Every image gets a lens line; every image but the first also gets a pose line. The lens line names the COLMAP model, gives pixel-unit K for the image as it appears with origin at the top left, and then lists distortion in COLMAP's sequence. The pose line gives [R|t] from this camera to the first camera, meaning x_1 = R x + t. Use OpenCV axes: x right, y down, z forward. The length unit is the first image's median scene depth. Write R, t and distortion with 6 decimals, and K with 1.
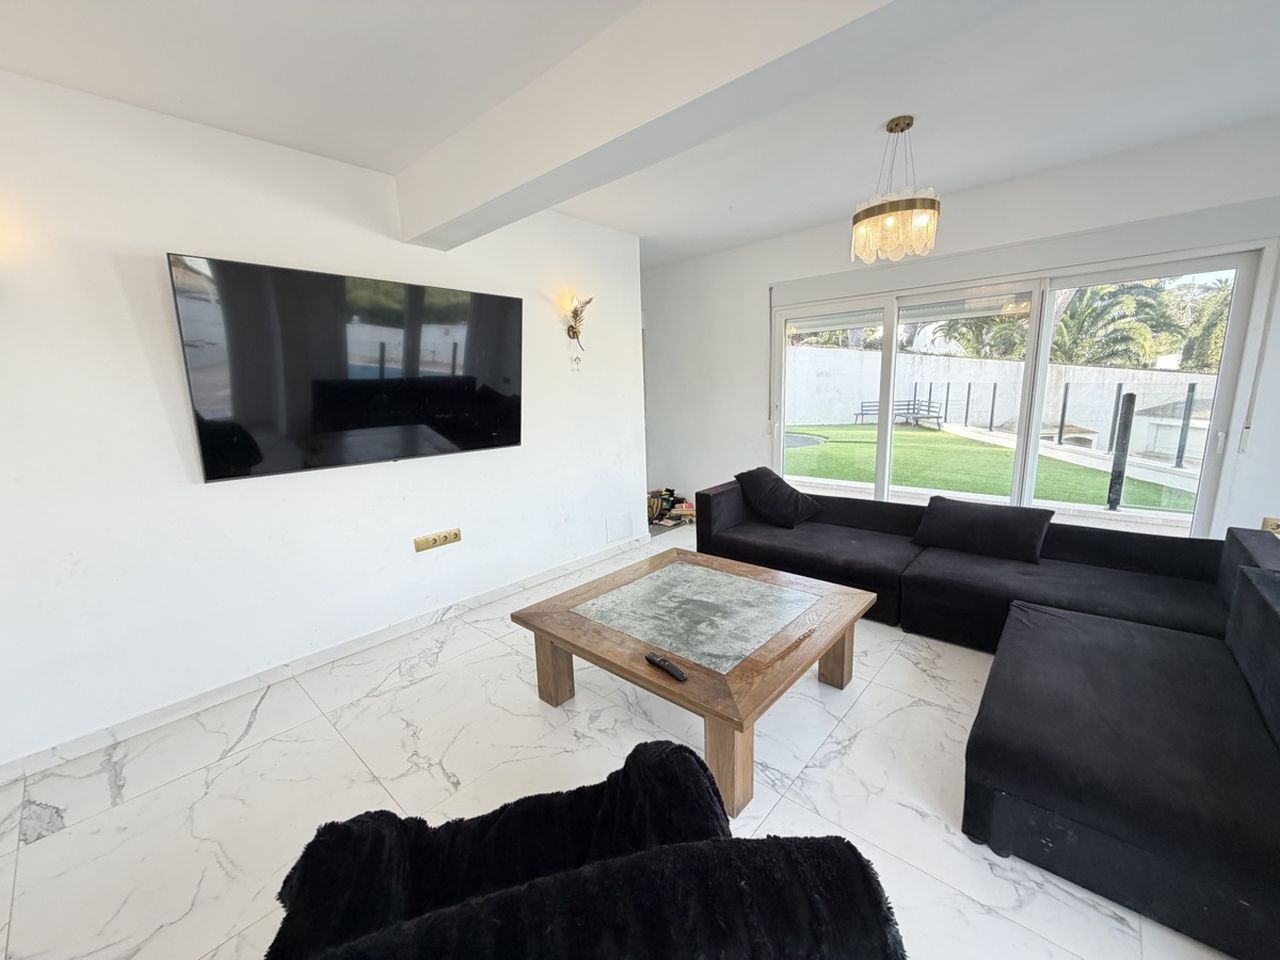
lens RADIAL K [[509.9, 0, 637.5], [0, 509.9, 481.0], [0, 0, 1]] dist [0.001635, 0.000186]
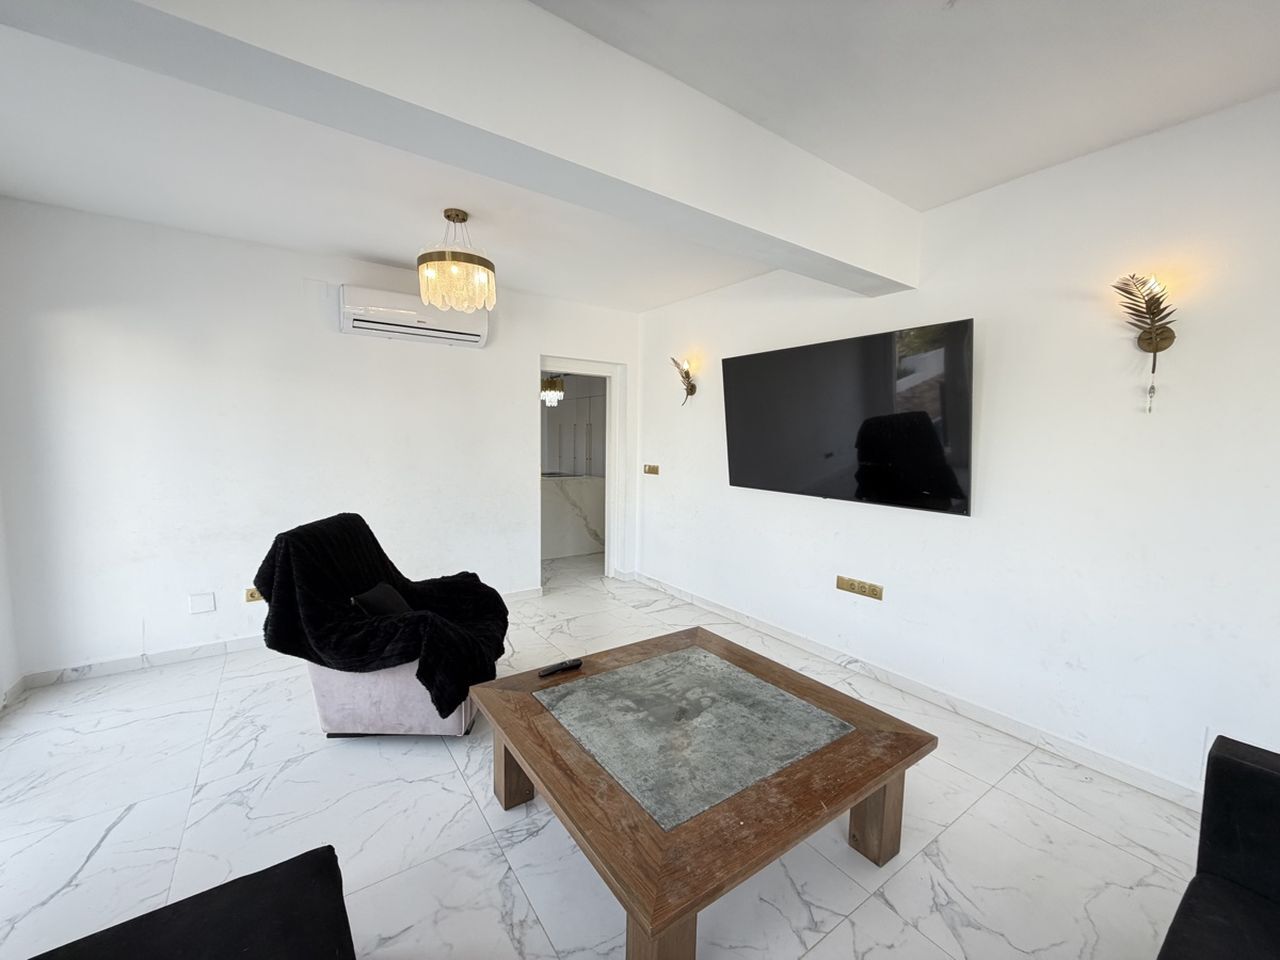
lens RADIAL K [[509.9, 0, 637.5], [0, 509.9, 481.0], [0, 0, 1]] dist [0.001635, 0.000186]
pose [[-0.222058, 0.113218, -0.968438, 0.892084], [-0.185955, 0.970087, 0.156049, -0.221500], [0.957137, 0.214738, -0.194362, 1.045129]]
